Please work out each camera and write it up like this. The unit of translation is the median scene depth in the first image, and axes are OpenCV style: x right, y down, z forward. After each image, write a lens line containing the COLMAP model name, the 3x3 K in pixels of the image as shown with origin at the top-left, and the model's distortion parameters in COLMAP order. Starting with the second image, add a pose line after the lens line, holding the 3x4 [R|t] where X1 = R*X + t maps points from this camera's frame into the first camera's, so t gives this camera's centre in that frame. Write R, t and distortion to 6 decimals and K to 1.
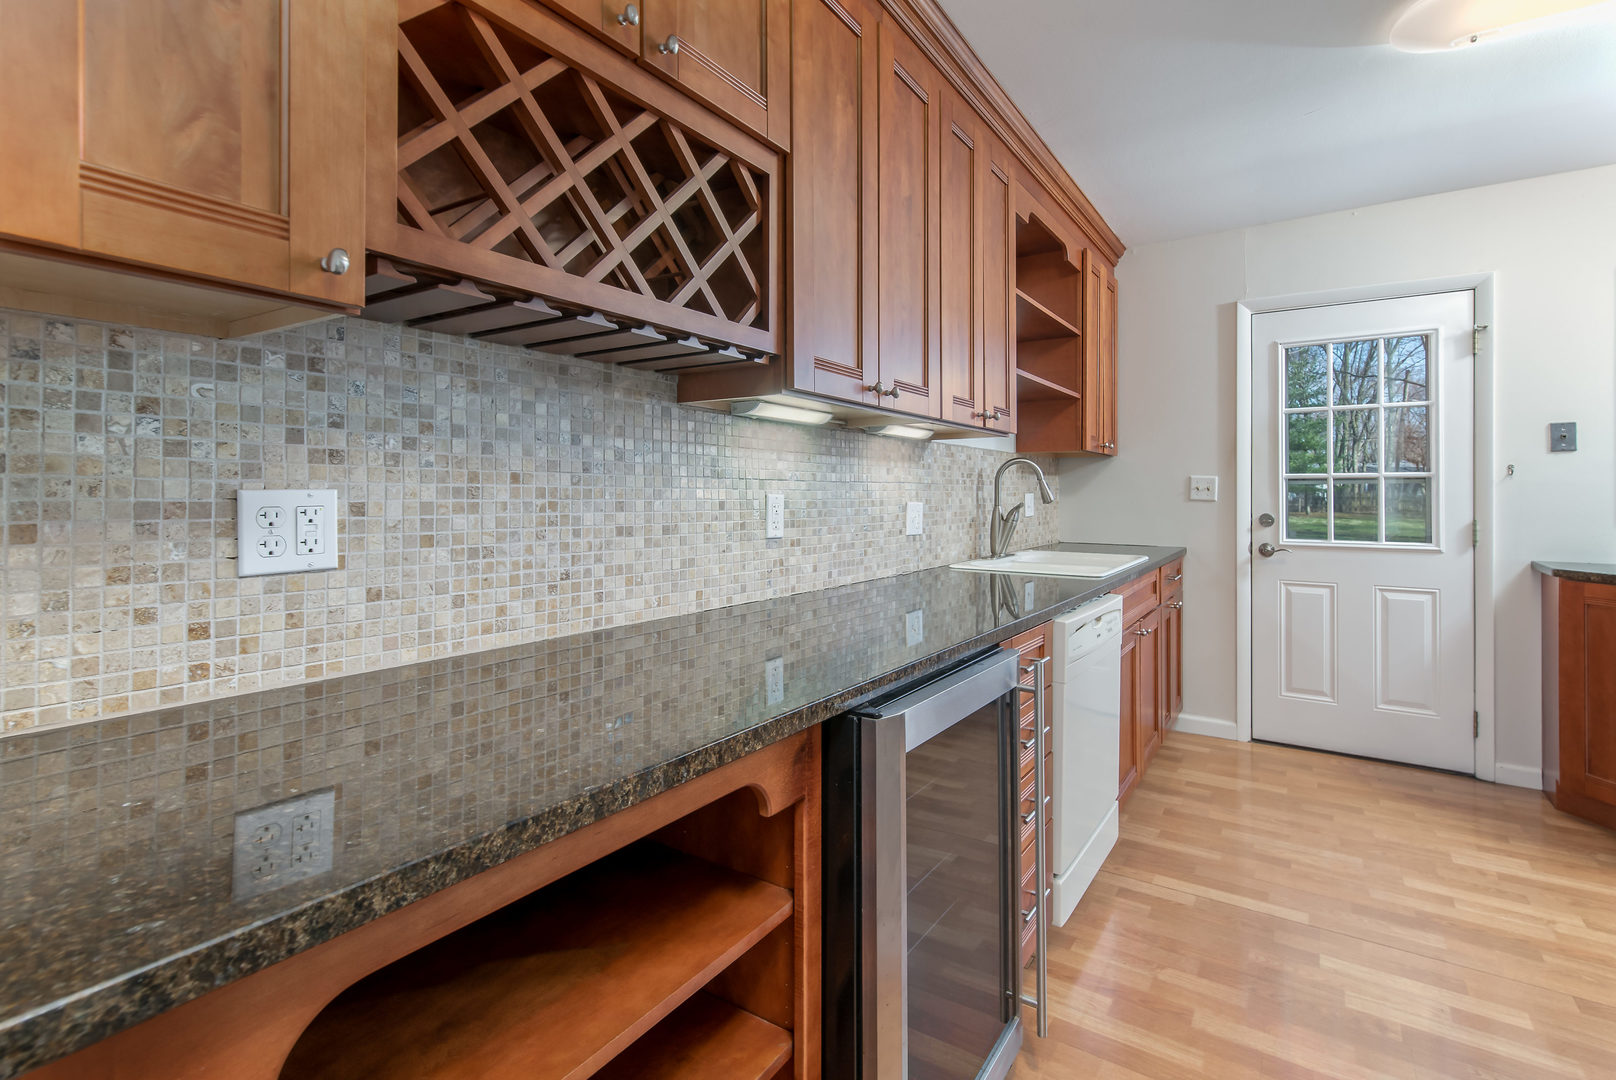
lens RADIAL K [[733.4, 0, 847.0], [0, 733.4, 491.2], [0, 0, 1]] dist [0.001718, -0.000032]
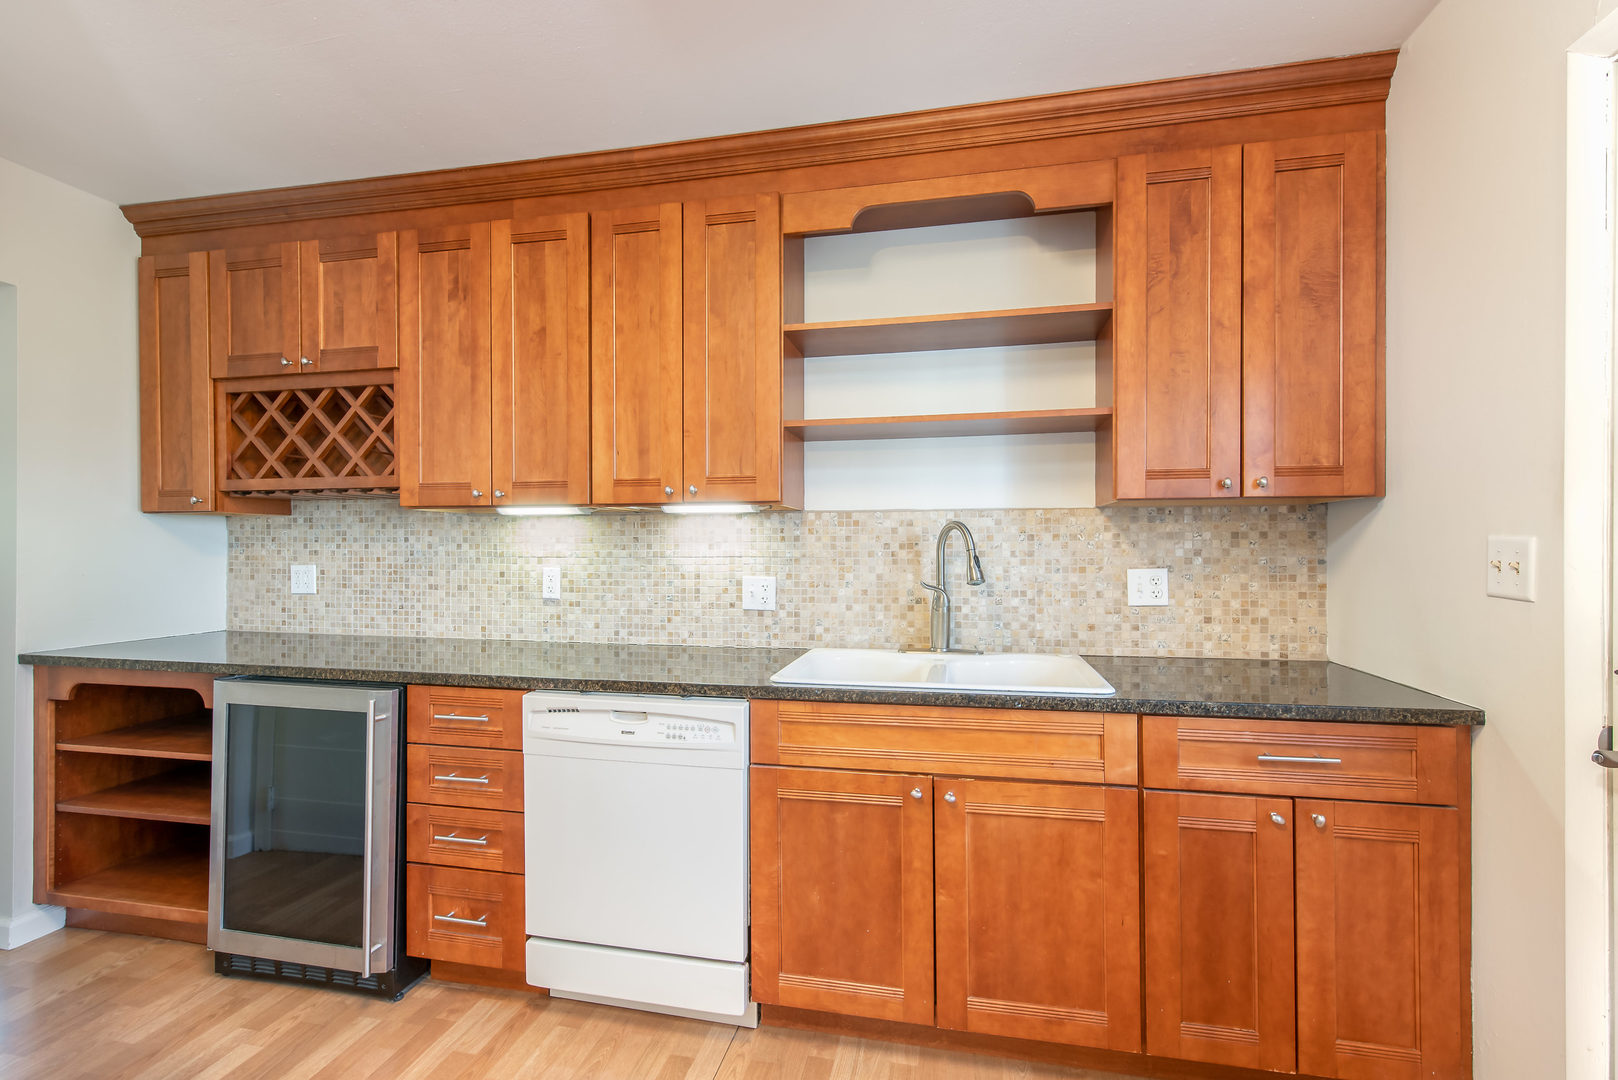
lens RADIAL K [[697.2, 0, 815.9], [0, 697.2, 547.1], [0, 0, 1]] dist [0.000144, -0.000843]
pose [[0.363592, -0.002368, -0.931555, 1.861910], [0.005796, 0.999983, -0.000280, -0.043967], [0.931540, -0.005298, 0.363599, 1.389653]]
